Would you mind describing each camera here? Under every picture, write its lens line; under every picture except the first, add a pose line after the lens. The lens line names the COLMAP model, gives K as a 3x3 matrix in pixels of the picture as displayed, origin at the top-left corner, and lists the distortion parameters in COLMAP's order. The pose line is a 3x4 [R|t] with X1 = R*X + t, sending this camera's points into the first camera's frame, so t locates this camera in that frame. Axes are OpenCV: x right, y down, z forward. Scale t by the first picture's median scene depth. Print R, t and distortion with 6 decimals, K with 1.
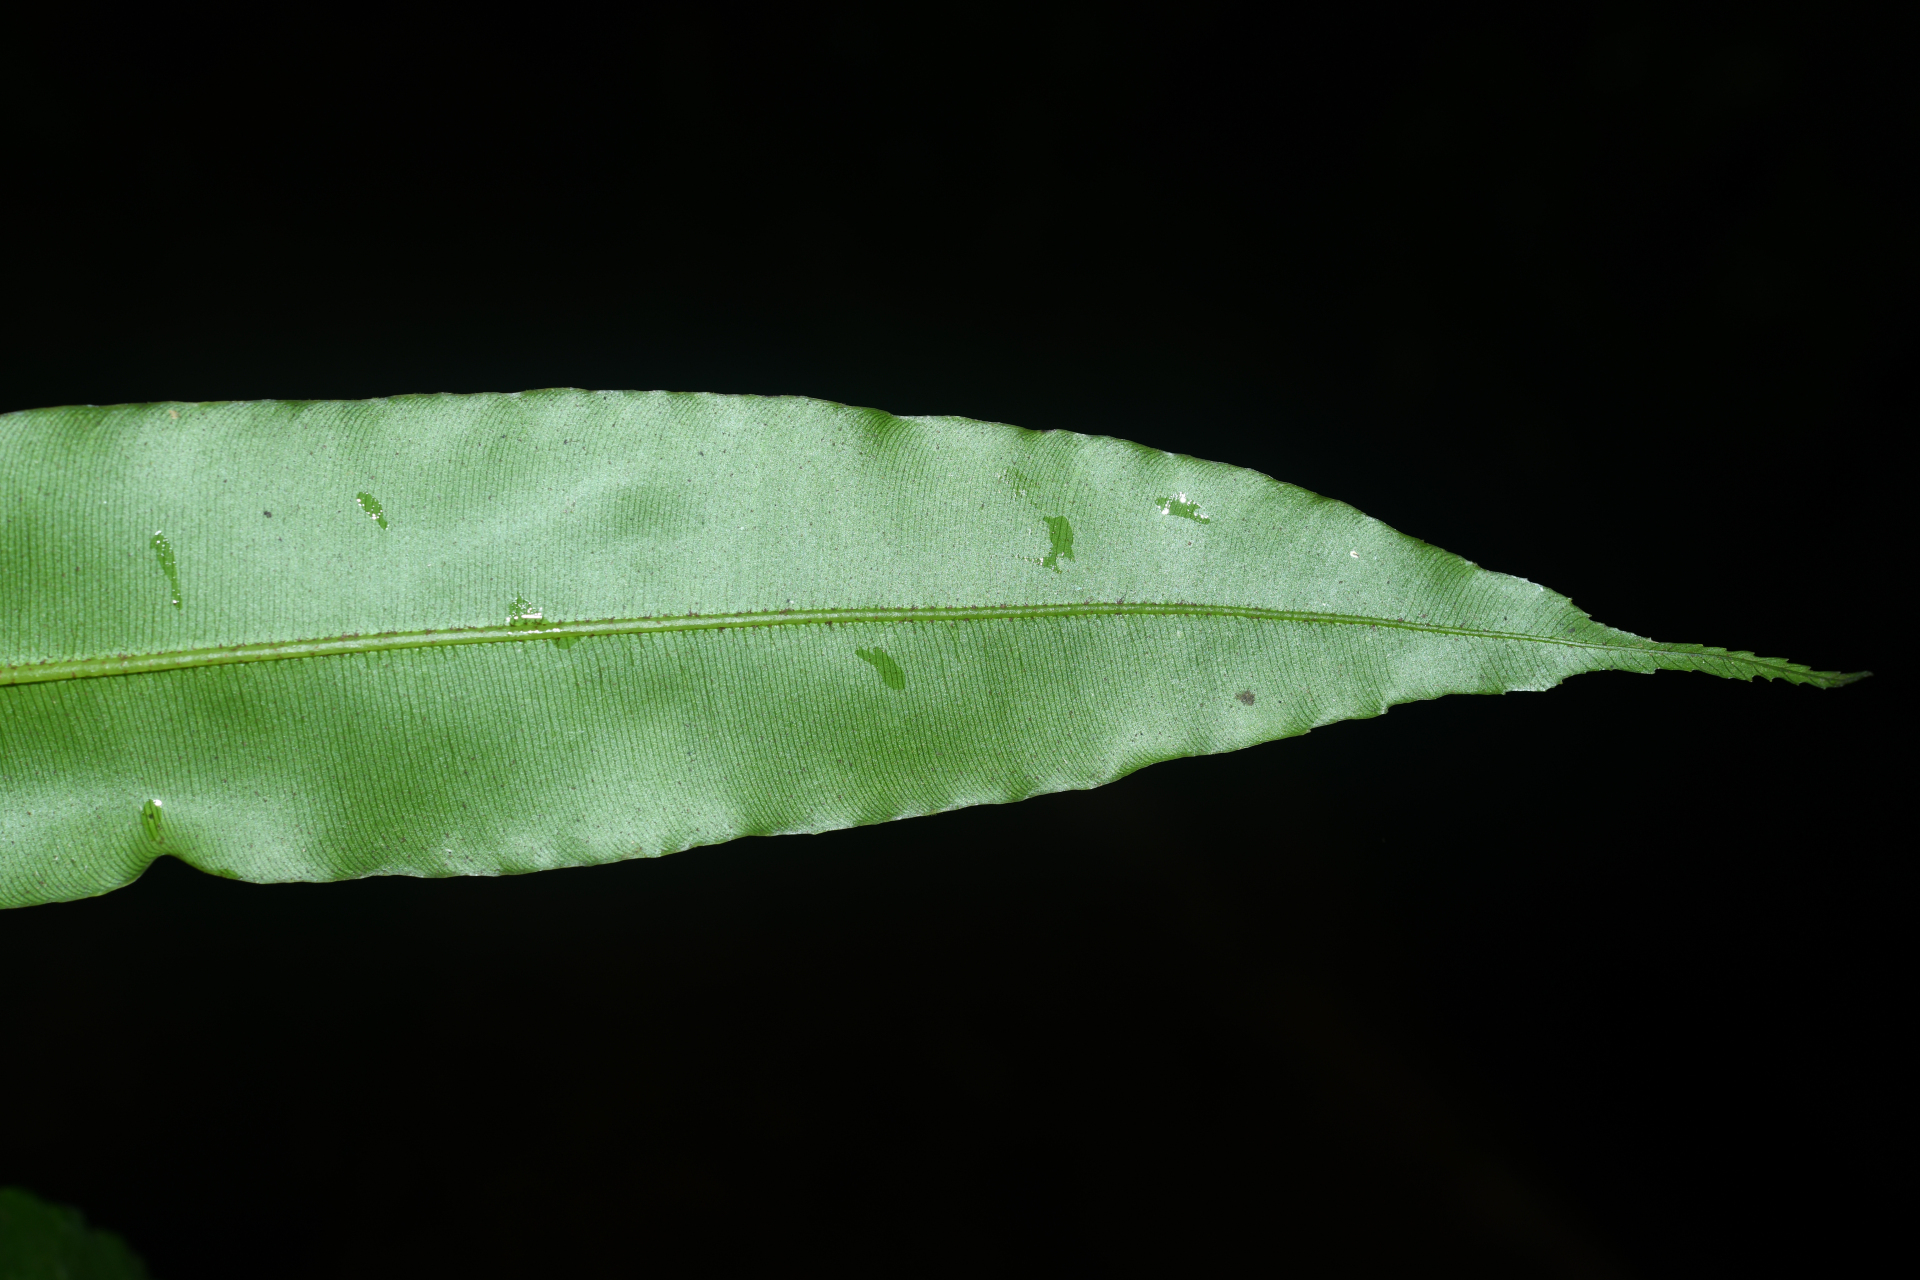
lens RADIAL K [[3432.1, 0, 960.0], [0, 3432.1, 640.0], [0, 0, 1]] dist [-0.033116, 0.176979]
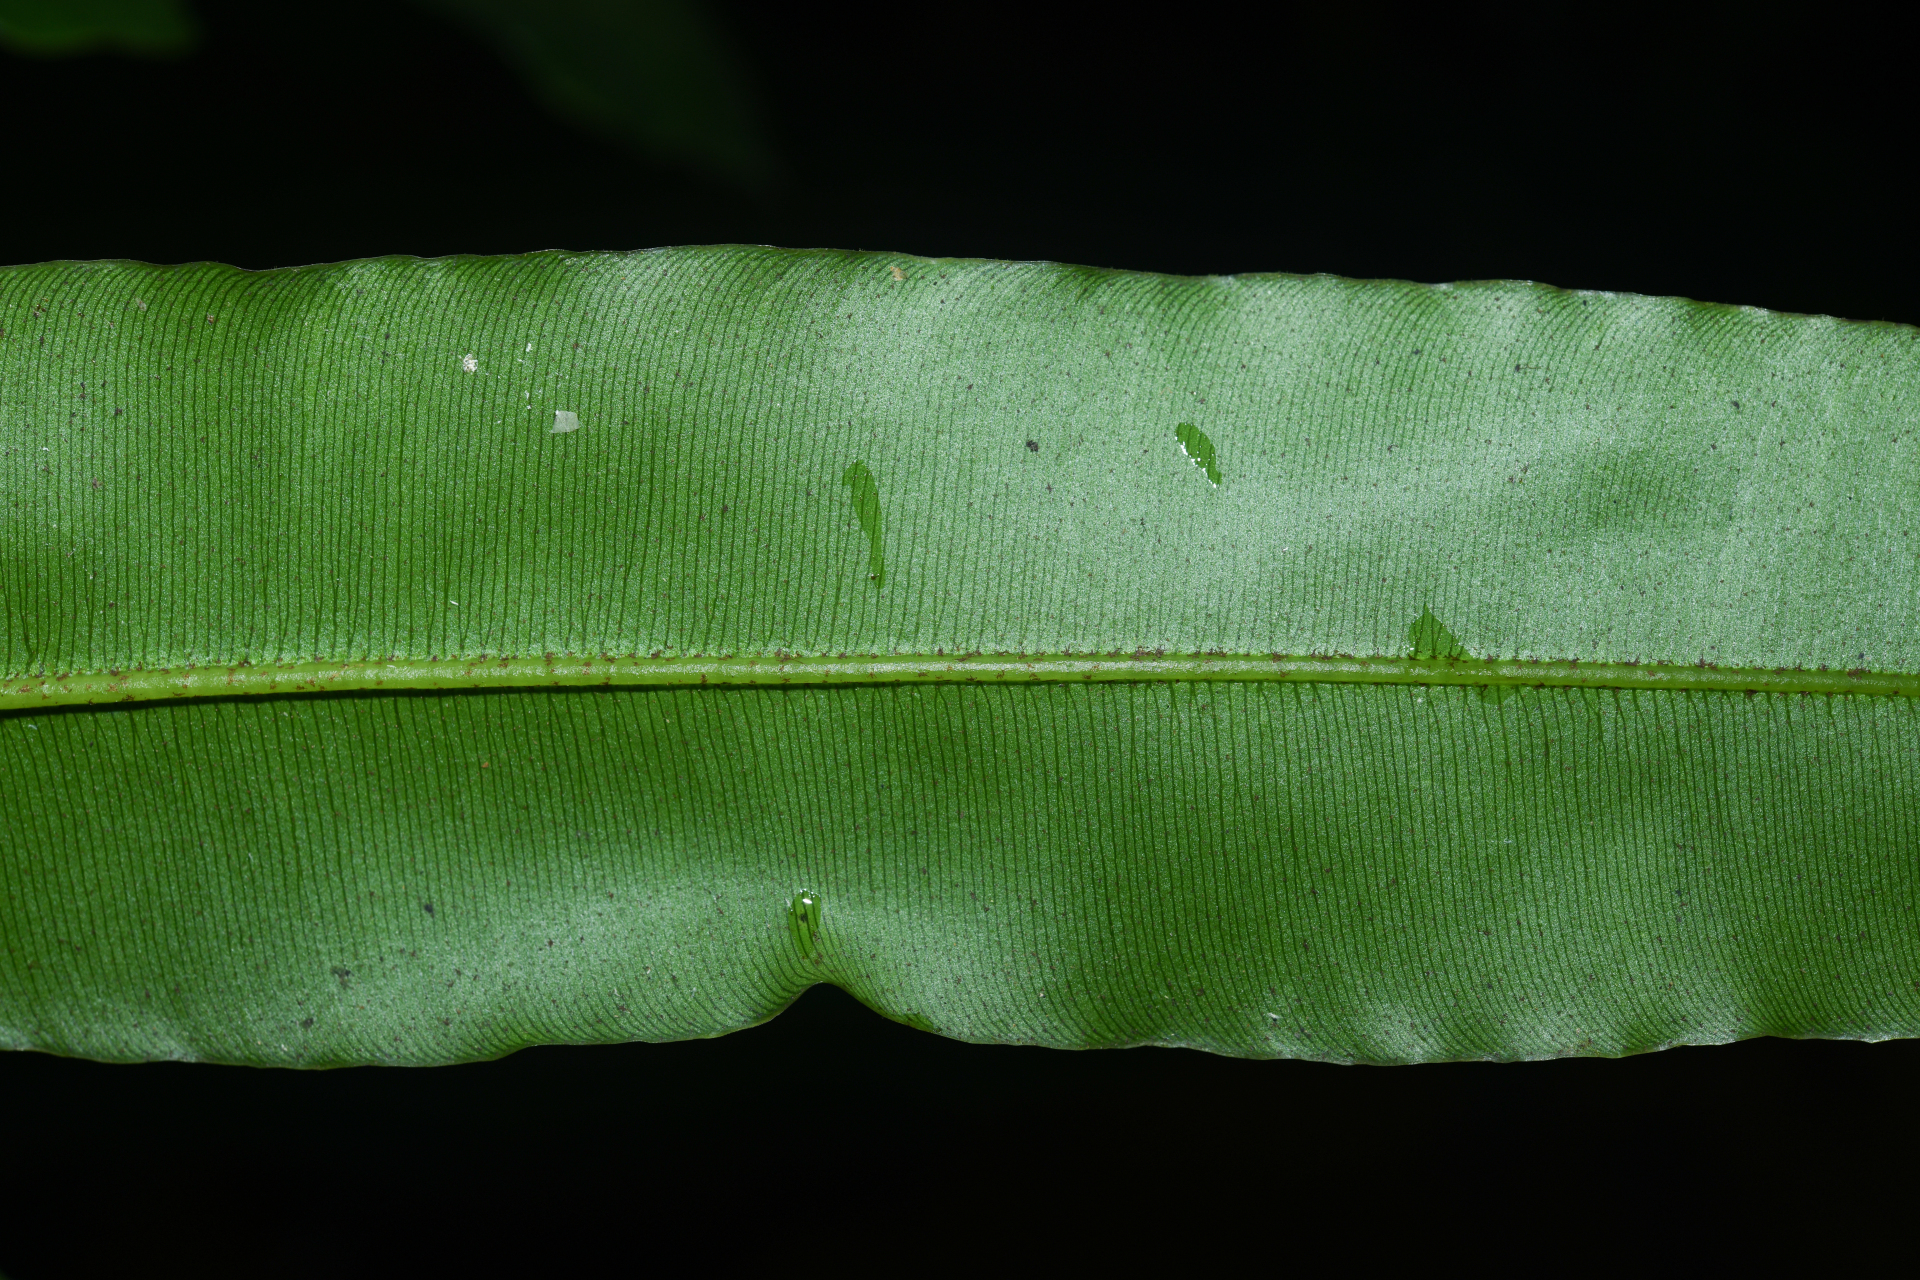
lens RADIAL K [[3377.0, 0, 960.0], [0, 3377.0, 640.0], [0, 0, 1]] dist [-0.092579, -0.060958]
pose [[0.987880, 0.080156, -0.132925, -0.131183], [-0.084693, 0.995990, -0.028824, 0.016668], [0.130081, 0.039733, 0.990707, 0.398067]]
